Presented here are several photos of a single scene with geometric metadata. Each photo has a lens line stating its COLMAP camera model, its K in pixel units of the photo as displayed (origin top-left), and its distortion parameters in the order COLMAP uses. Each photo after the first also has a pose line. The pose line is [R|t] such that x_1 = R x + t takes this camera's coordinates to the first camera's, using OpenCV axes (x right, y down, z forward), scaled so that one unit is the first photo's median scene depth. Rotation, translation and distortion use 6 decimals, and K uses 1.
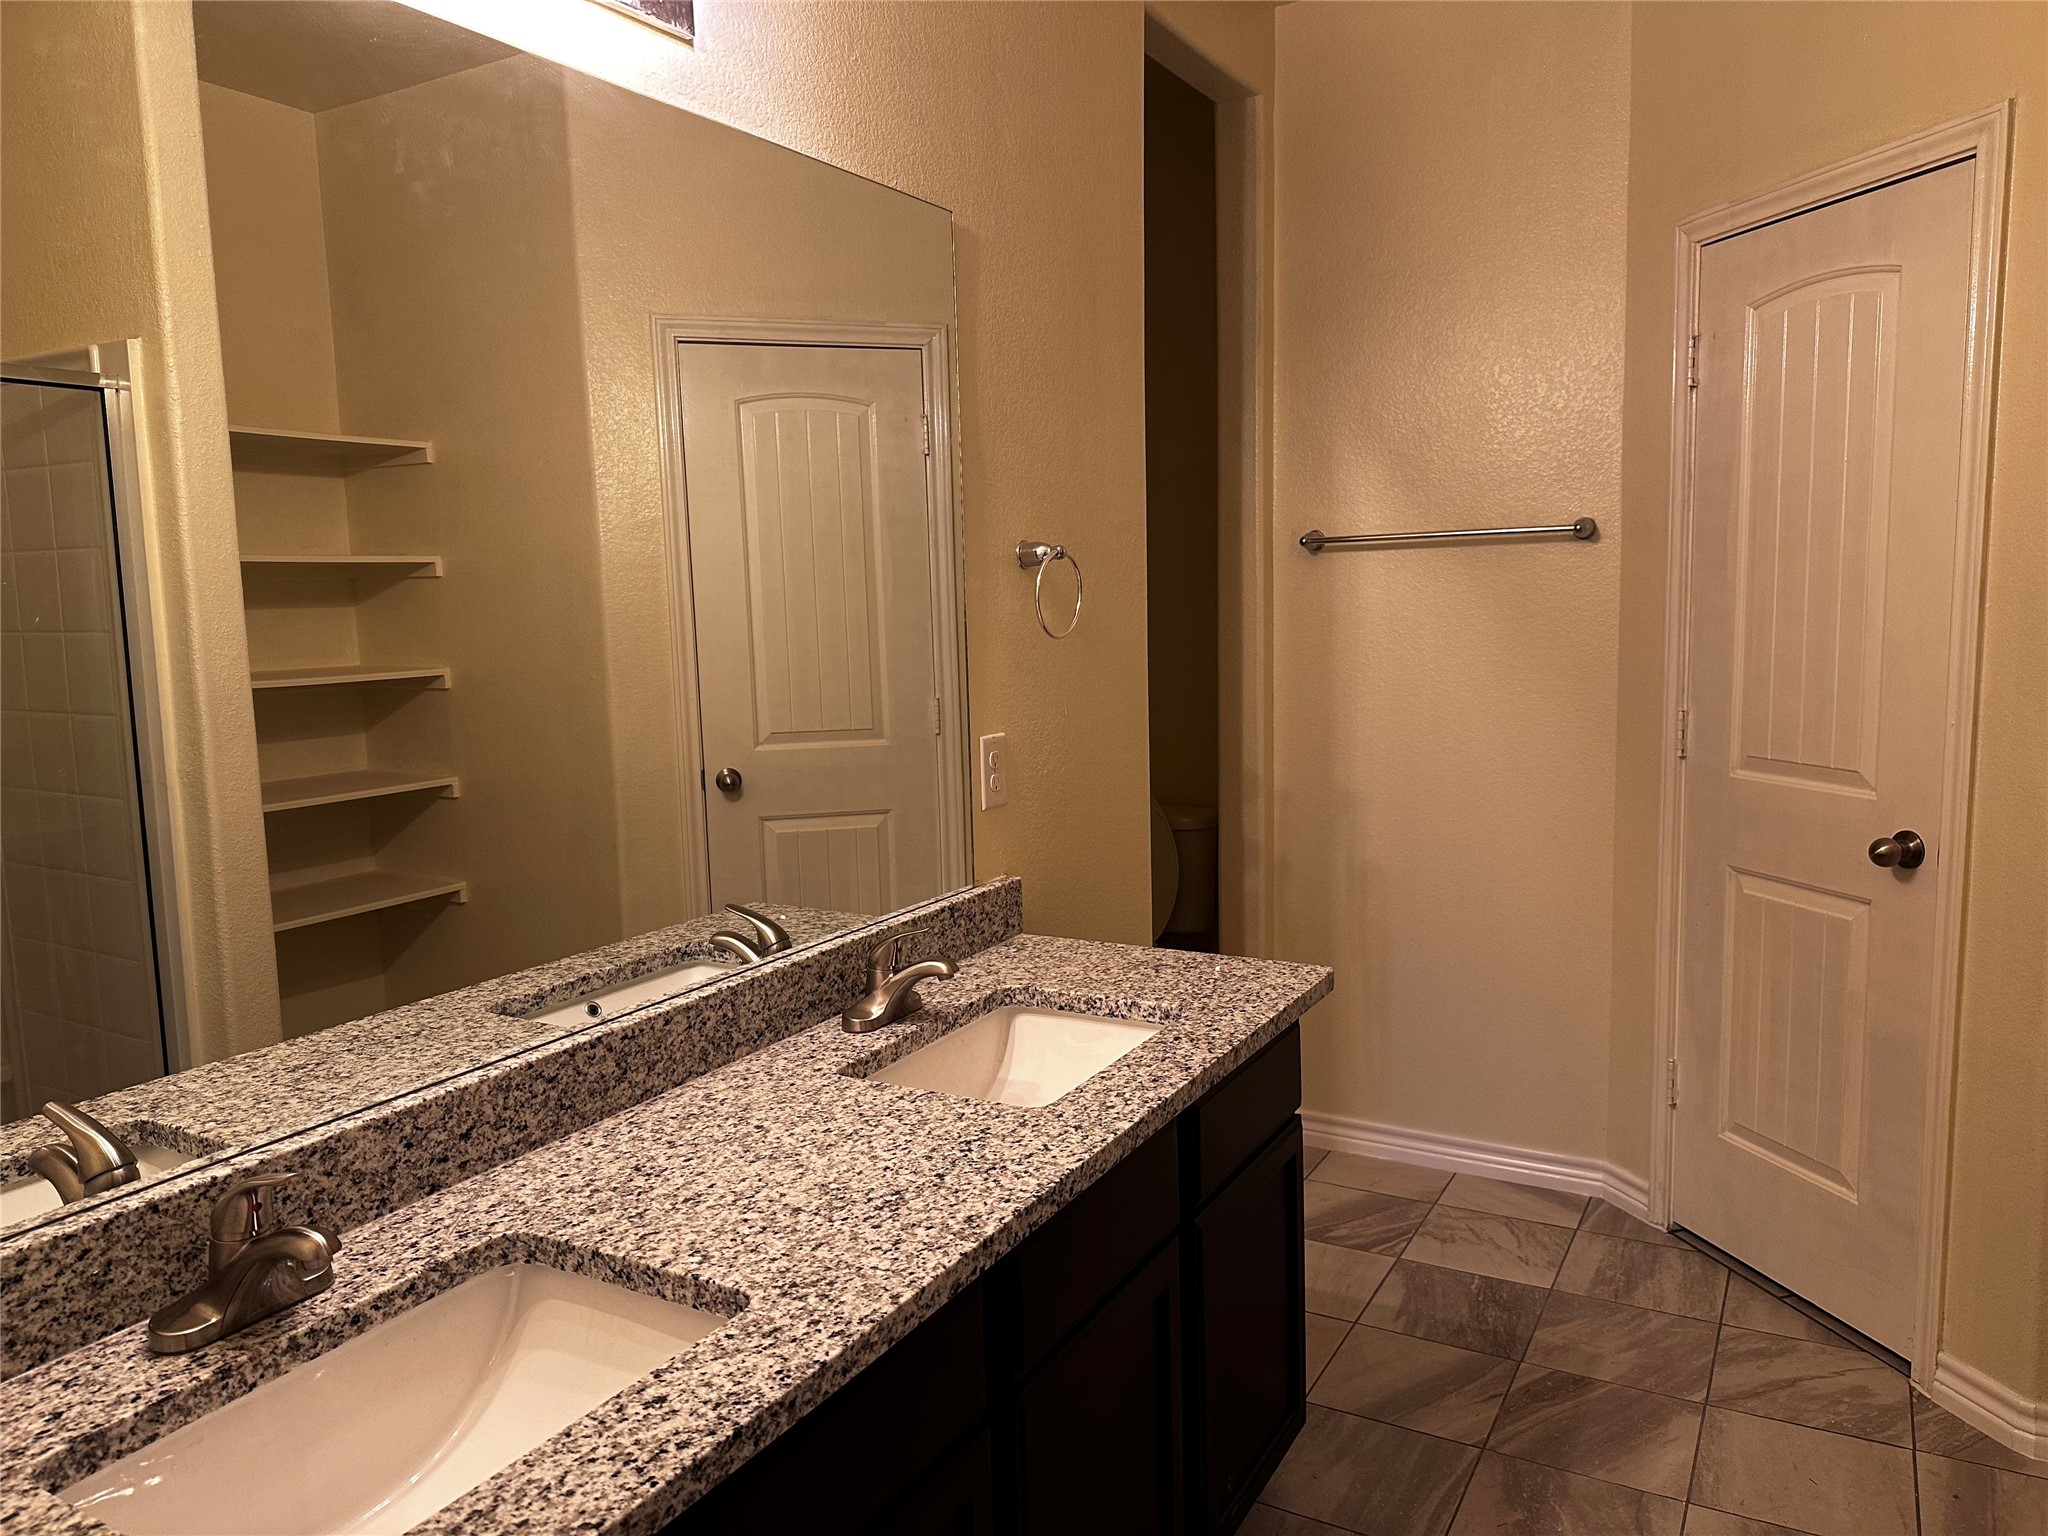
lens RADIAL K [[1446.3, 0, 1036.1], [0, 1446.3, 764.2], [0, 0, 1]] dist [0.132521, -0.223755]
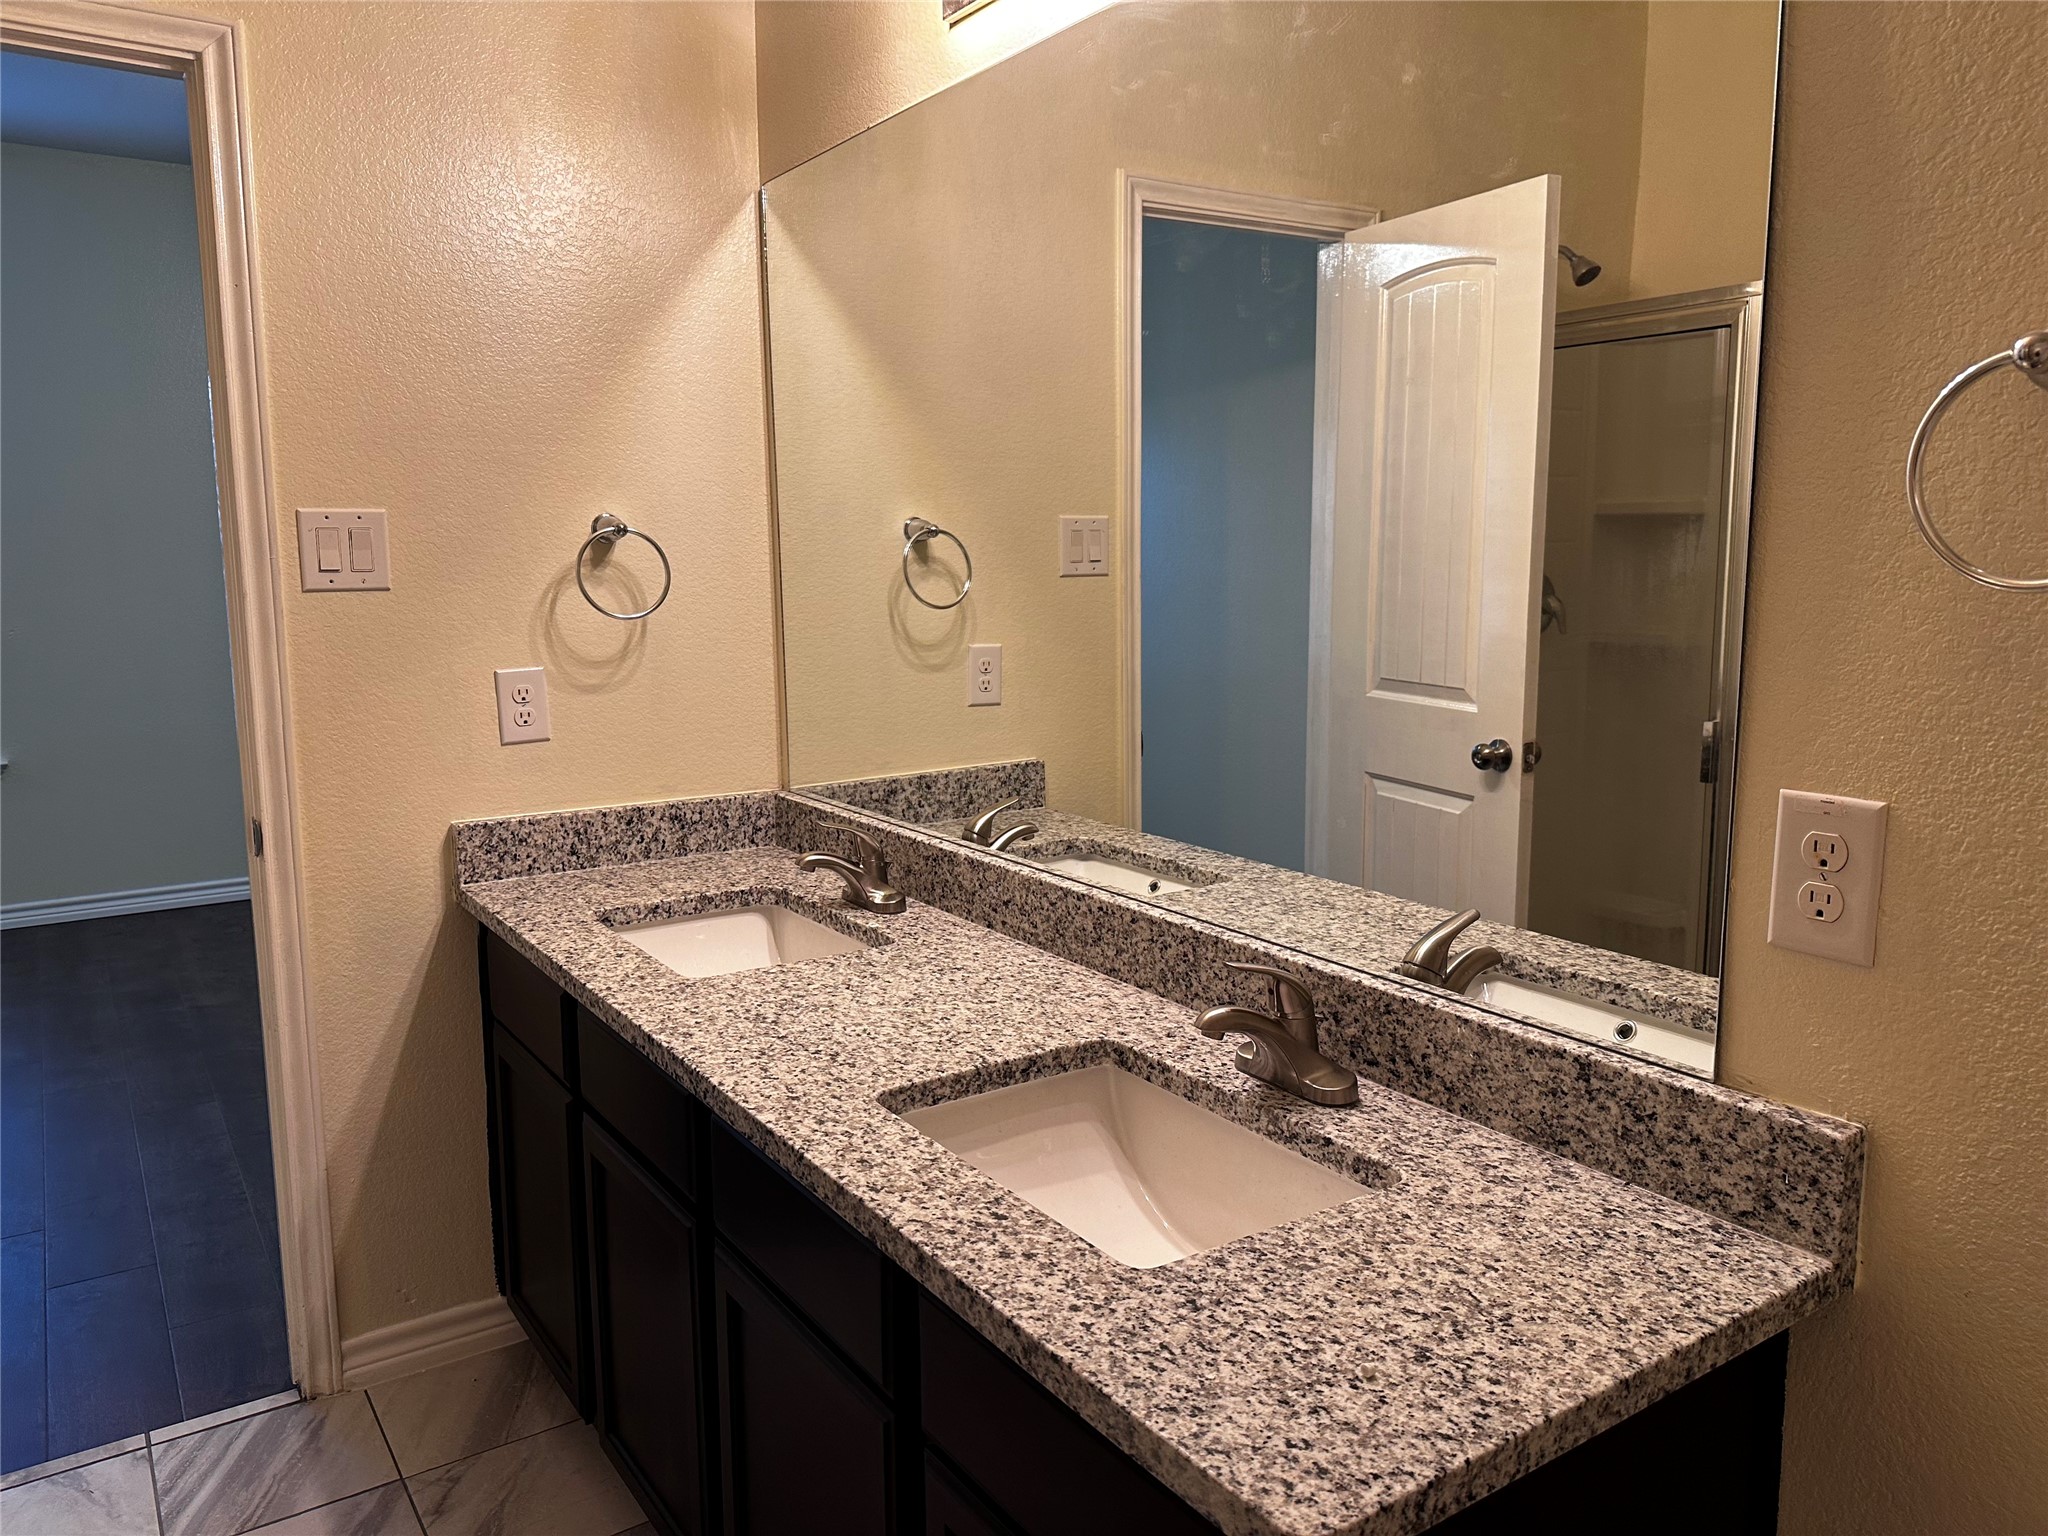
lens RADIAL K [[1446.3, 0, 1036.1], [0, 1446.3, 764.2], [0, 0, 1]] dist [0.132521, -0.223755]
pose [[-0.448191, 0.156509, -0.880130, 0.666814], [-0.090440, 0.971564, 0.218823, -0.149456], [0.889351, 0.177674, -0.421292, 1.361765]]
